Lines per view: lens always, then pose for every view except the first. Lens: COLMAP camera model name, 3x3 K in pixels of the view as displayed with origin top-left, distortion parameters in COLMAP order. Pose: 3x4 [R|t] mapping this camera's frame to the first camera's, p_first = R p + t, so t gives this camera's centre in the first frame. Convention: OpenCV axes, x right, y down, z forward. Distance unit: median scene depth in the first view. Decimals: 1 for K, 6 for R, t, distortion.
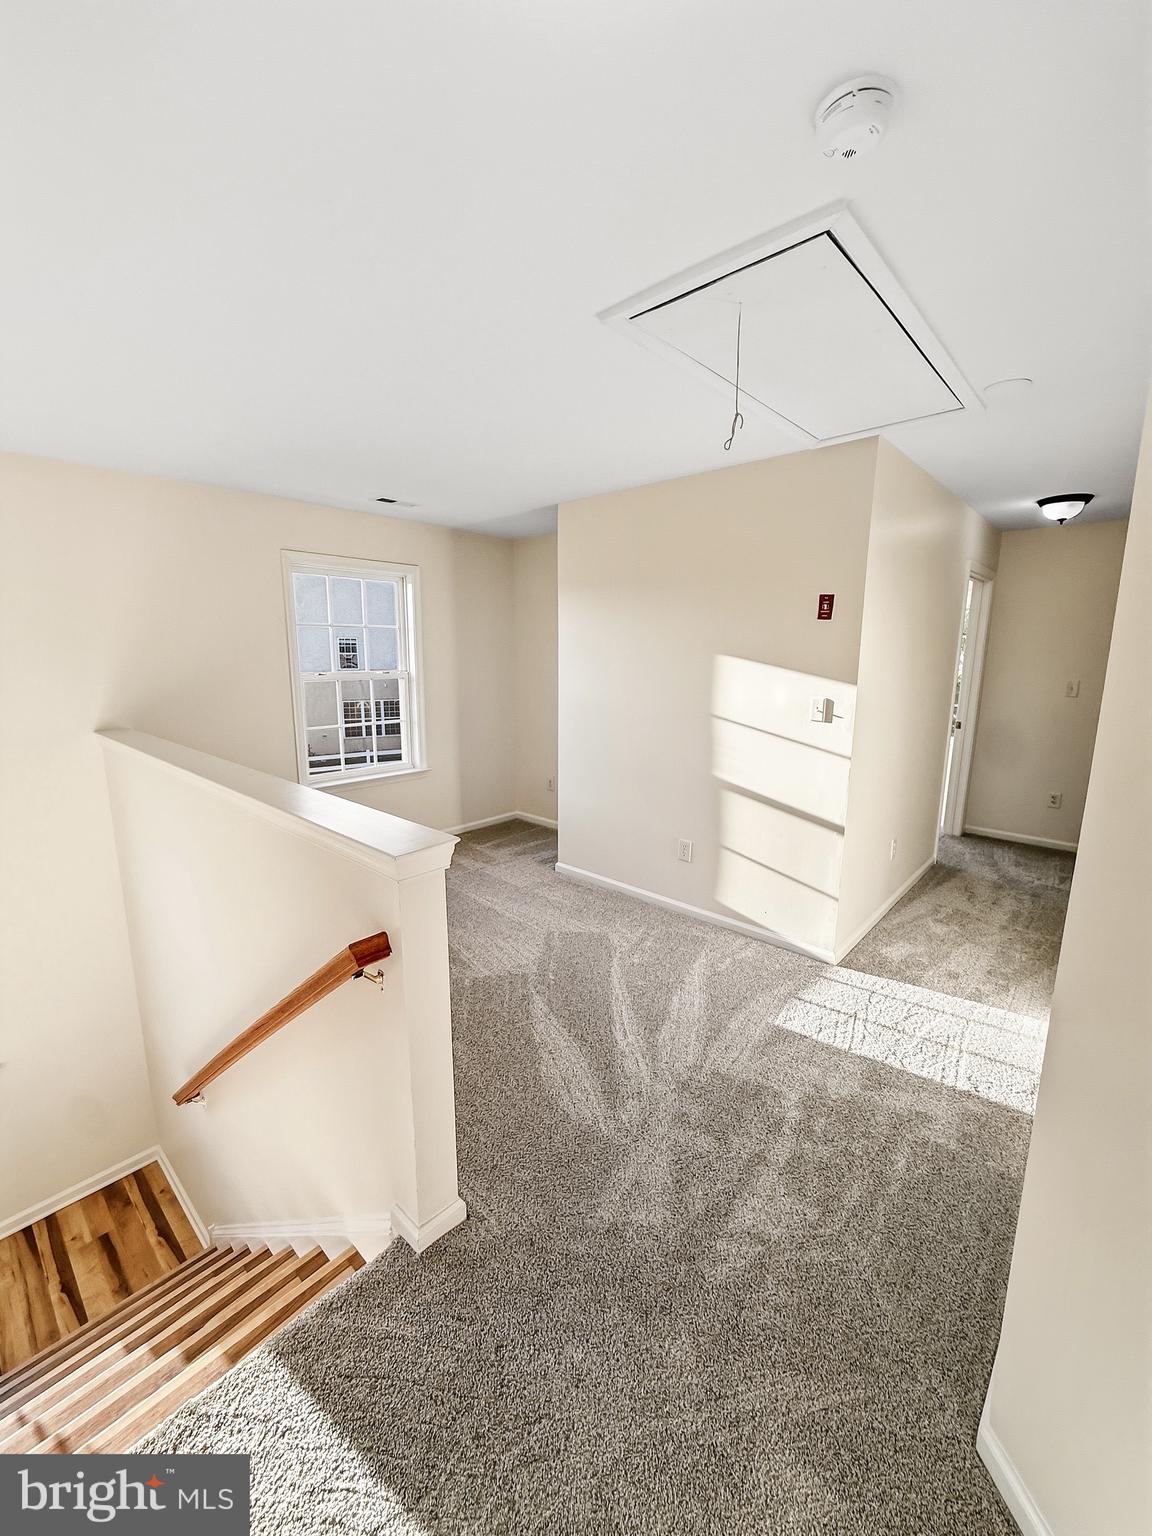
lens RADIAL K [[622.8, 0, 578.1], [0, 622.8, 761.3], [0, 0, 1]] dist [-0.002030, -0.000017]
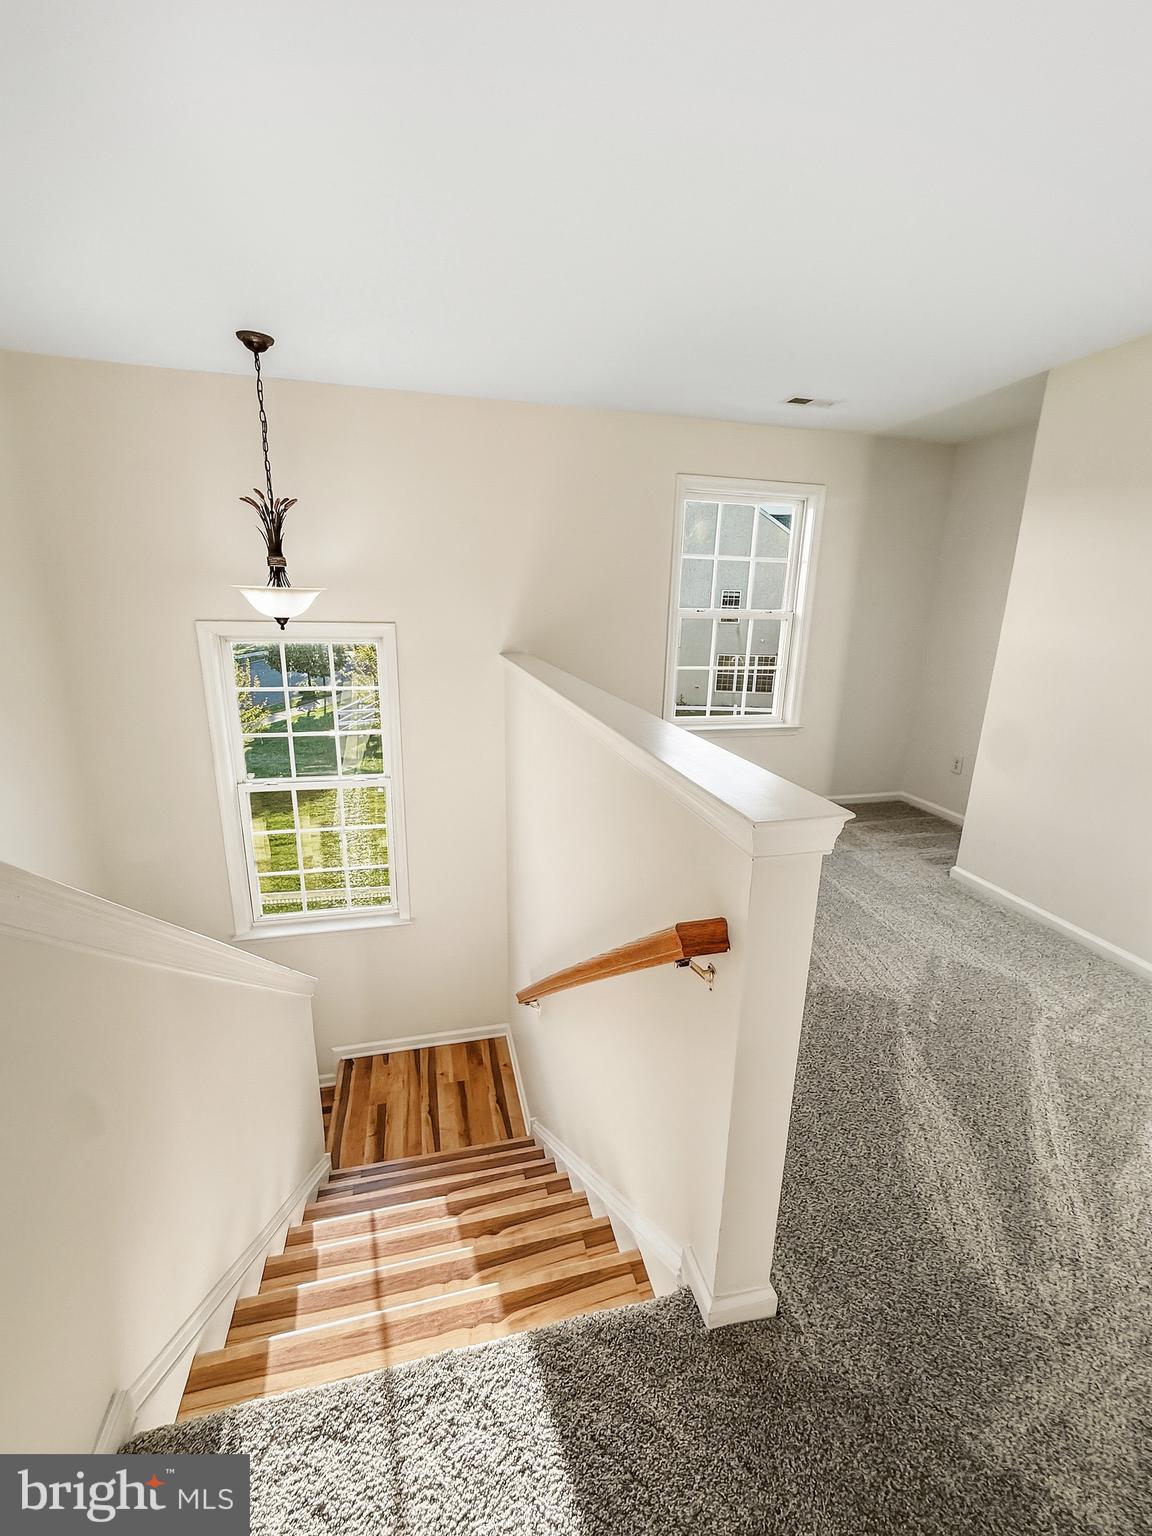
lens RADIAL K [[622.8, 0, 578.1], [0, 622.8, 761.3], [0, 0, 1]] dist [-0.002030, -0.000017]
pose [[0.834791, 0.151576, -0.529291, -0.046601], [-0.117370, 0.988251, 0.097897, 0.018784], [0.537911, -0.019601, 0.842774, 0.143808]]
